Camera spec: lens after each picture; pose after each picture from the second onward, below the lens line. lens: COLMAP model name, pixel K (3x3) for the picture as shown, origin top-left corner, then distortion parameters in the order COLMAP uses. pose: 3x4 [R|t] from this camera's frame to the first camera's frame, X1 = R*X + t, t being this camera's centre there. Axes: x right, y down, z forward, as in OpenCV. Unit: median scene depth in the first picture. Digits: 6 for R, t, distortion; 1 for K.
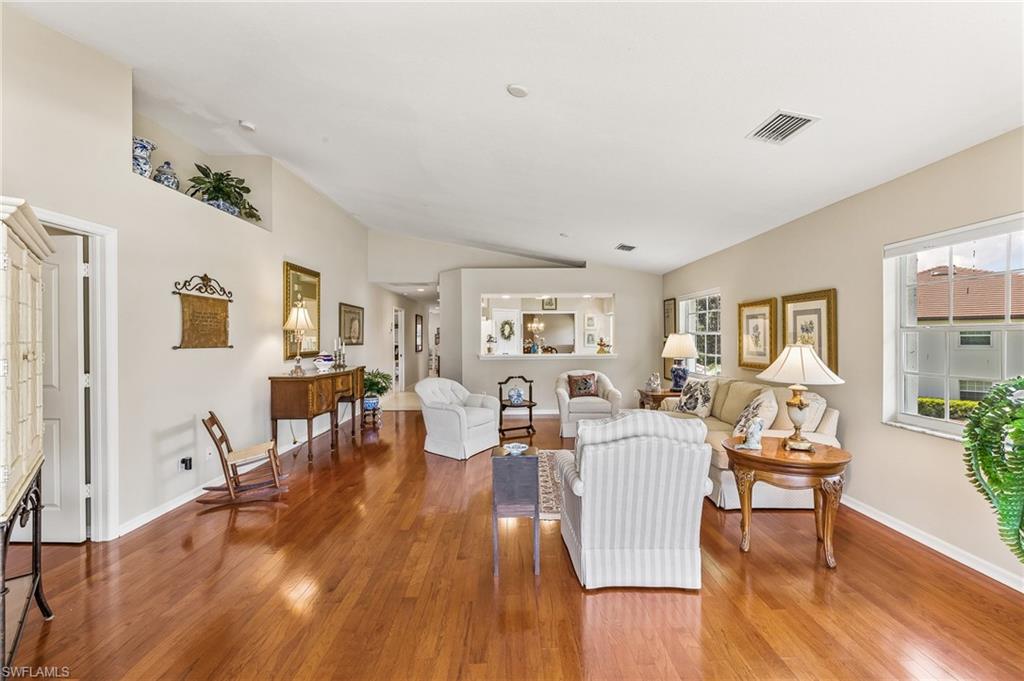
lens RADIAL K [[441.5, 0, 511.0], [0, 441.5, 336.4], [0, 0, 1]] dist [-0.002162, -0.000487]
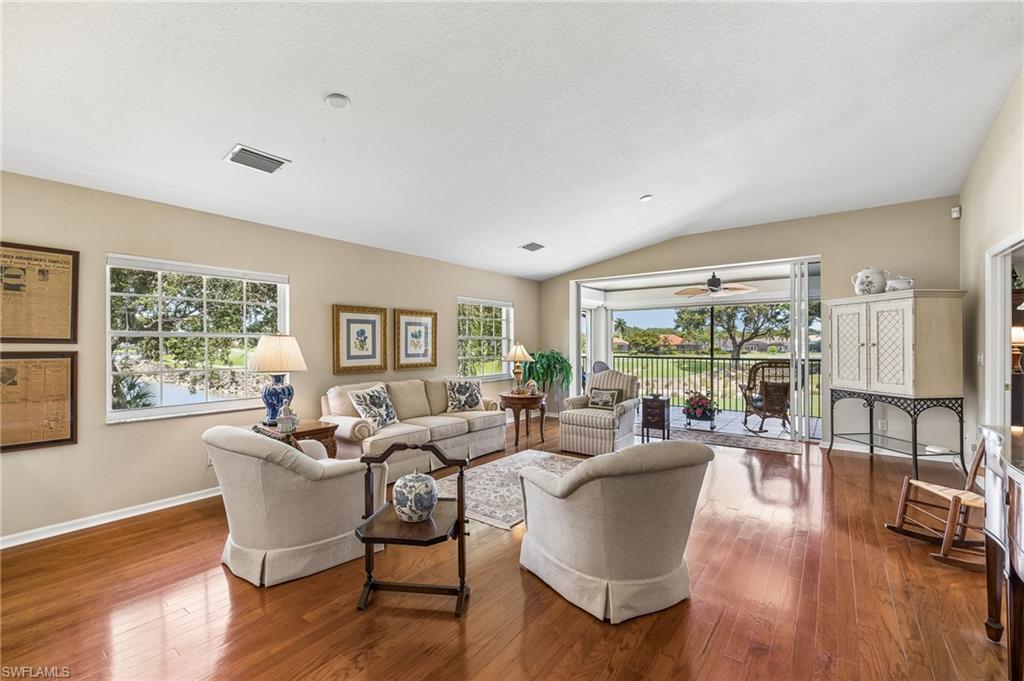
lens RADIAL K [[441.5, 0, 511.5], [0, 441.5, 345.9], [0, 0, 1]] dist [-0.002162, -0.000487]
pose [[-0.825582, 0.022043, 0.563851, -0.367656], [0.021870, 0.999736, -0.007062, 0.030956], [-0.563858, 0.006502, -0.825846, 1.857763]]
